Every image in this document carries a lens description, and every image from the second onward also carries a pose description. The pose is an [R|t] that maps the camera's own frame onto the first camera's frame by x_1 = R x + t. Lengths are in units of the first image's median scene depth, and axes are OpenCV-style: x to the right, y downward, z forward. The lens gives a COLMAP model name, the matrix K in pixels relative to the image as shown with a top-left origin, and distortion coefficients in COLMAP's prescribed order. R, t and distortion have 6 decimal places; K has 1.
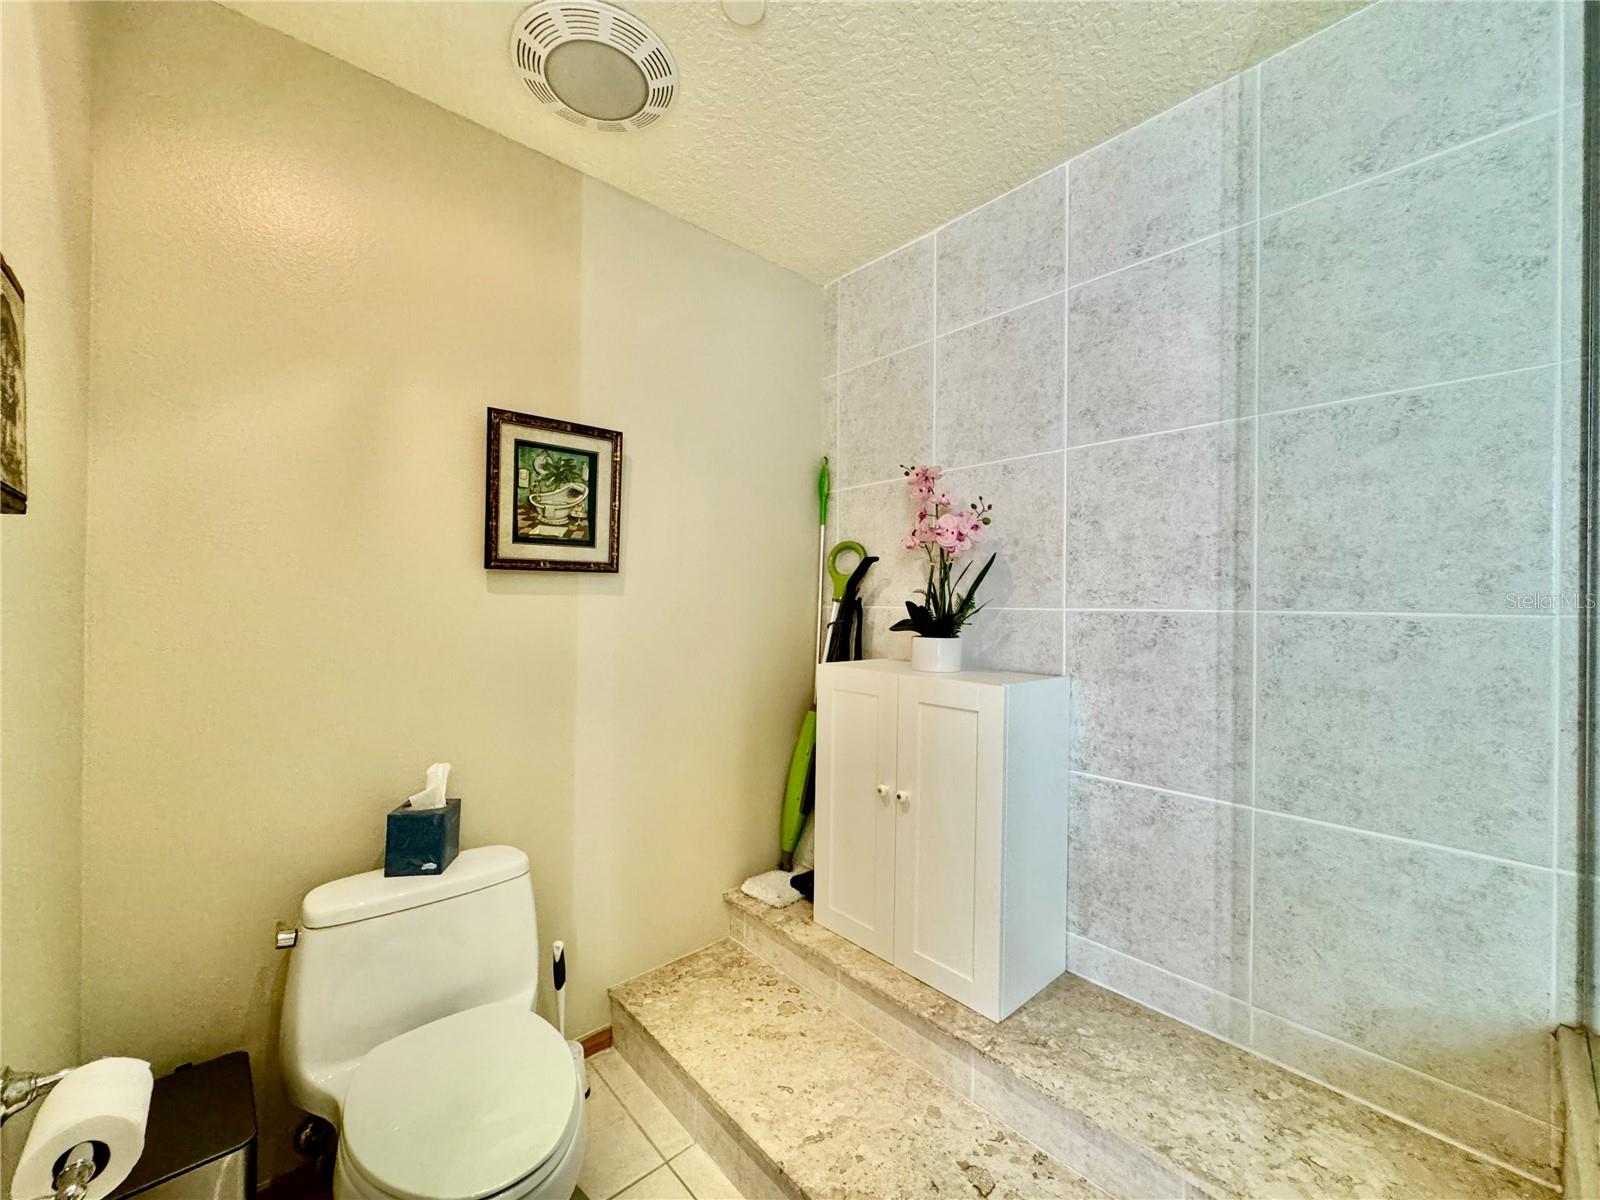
lens RADIAL K [[640.5, 0, 804.2], [0, 640.5, 600.4], [0, 0, 1]] dist [-0.003343, -0.000135]
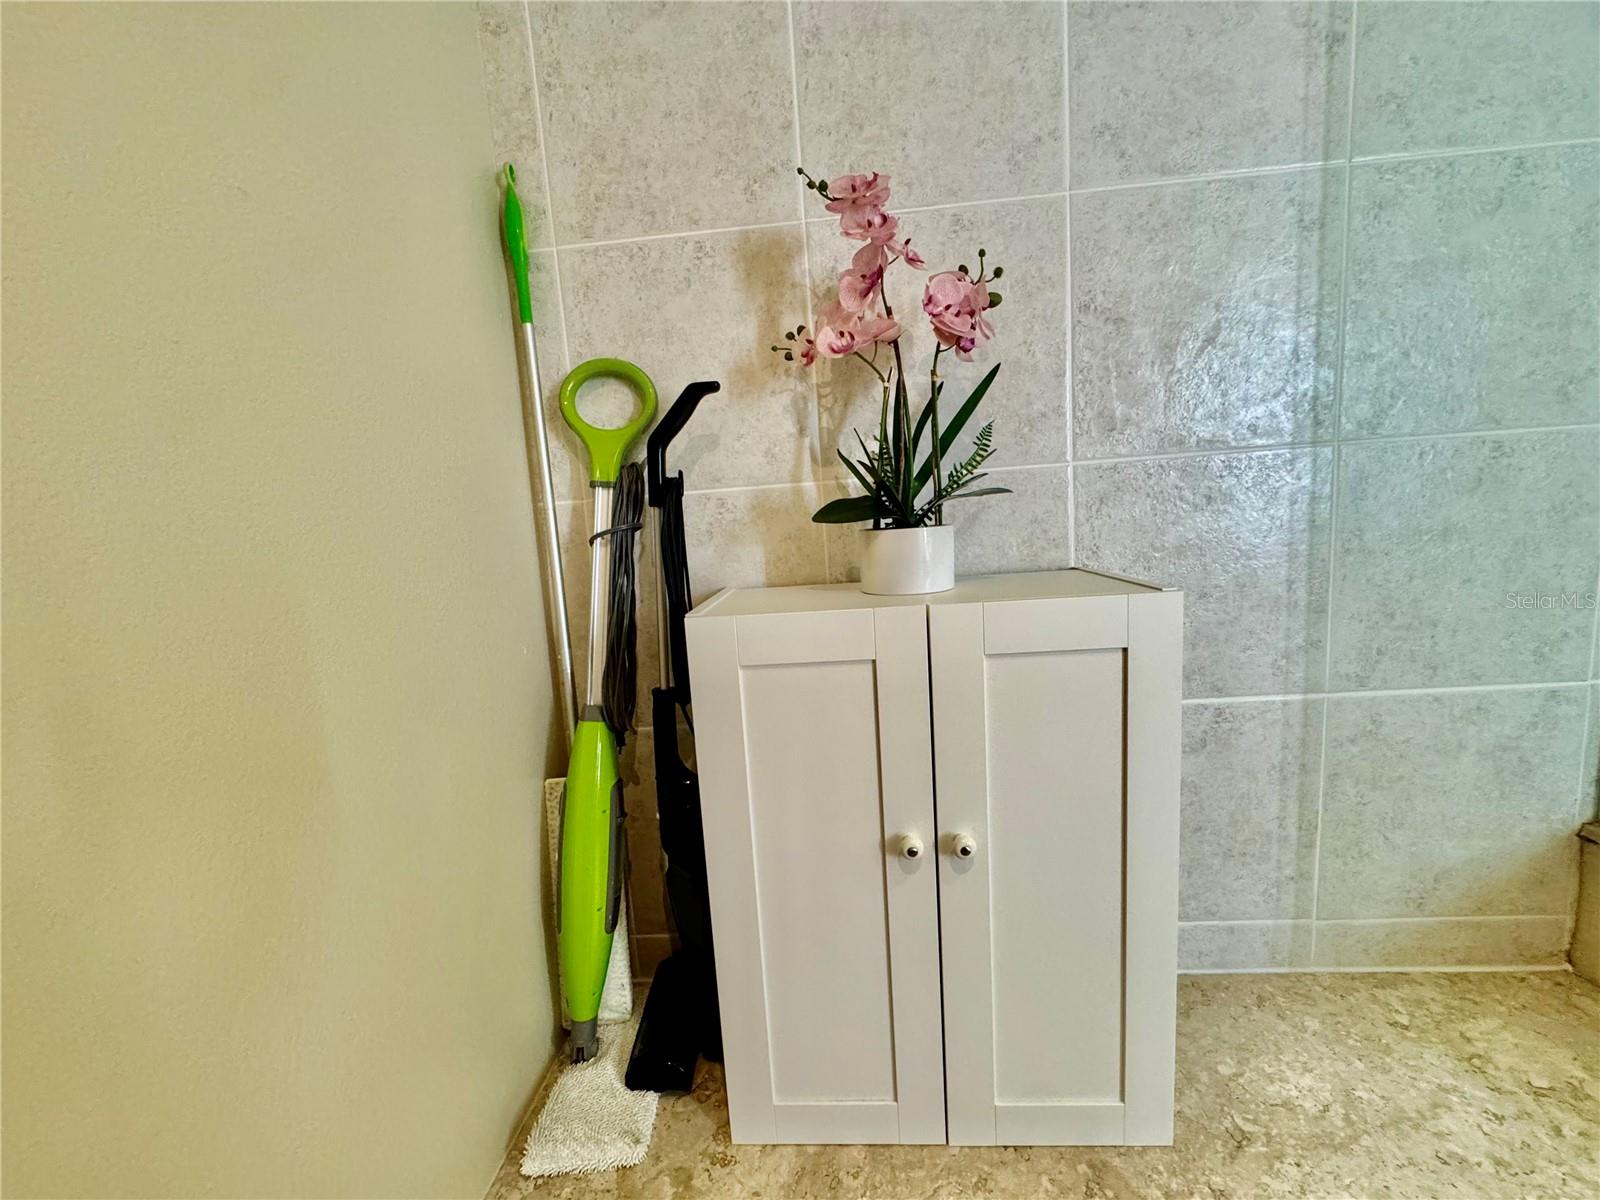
lens RADIAL K [[640.5, 0, 798.0], [0, 640.5, 598.0], [0, 0, 1]] dist [-0.003343, -0.000135]
pose [[0.716889, -0.156137, 0.679479, -0.290933], [0.075134, 0.986226, 0.147354, 0.038400], [-0.693127, -0.054585, 0.718746, 0.878487]]
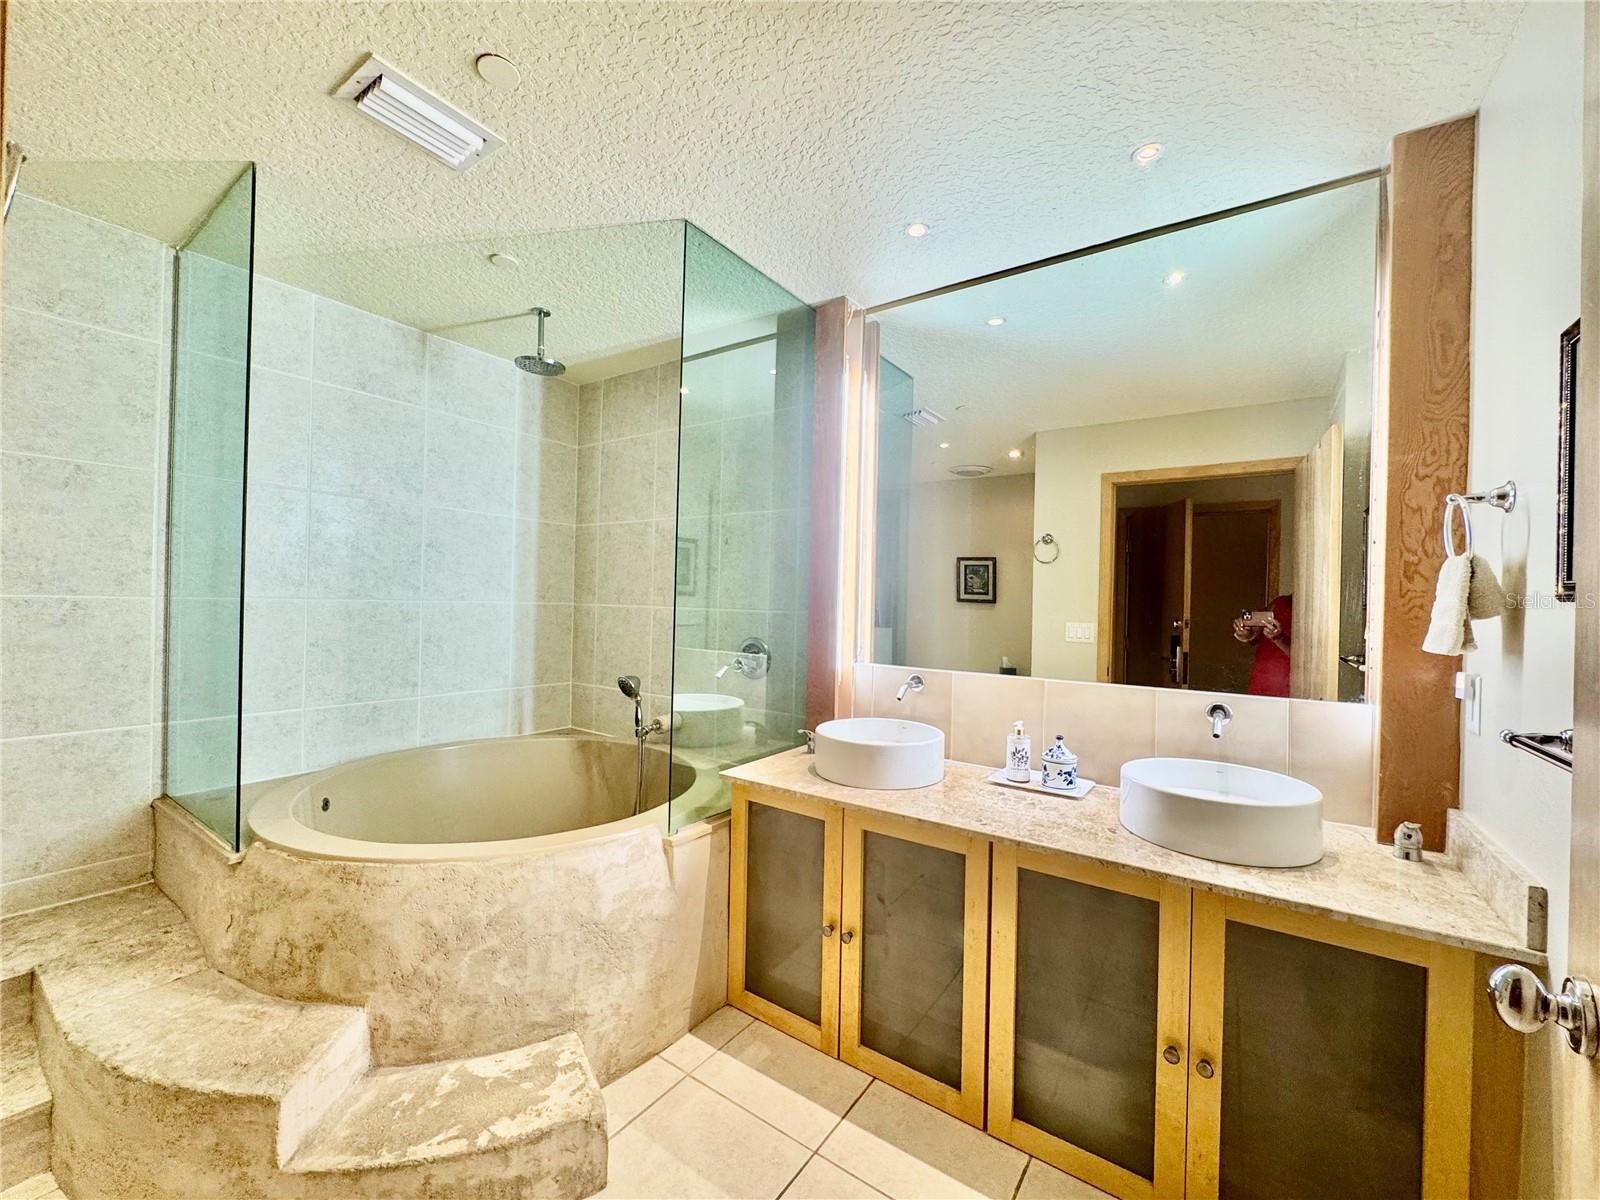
lens RADIAL K [[640.5, 0, 803.0], [0, 640.5, 601.8], [0, 0, 1]] dist [-0.003343, -0.000135]
pose [[-0.230863, -0.010027, 0.972935, -0.945525], [-0.023219, 0.999719, 0.004793, -0.014202], [-0.972709, -0.021484, -0.231031, -0.395319]]
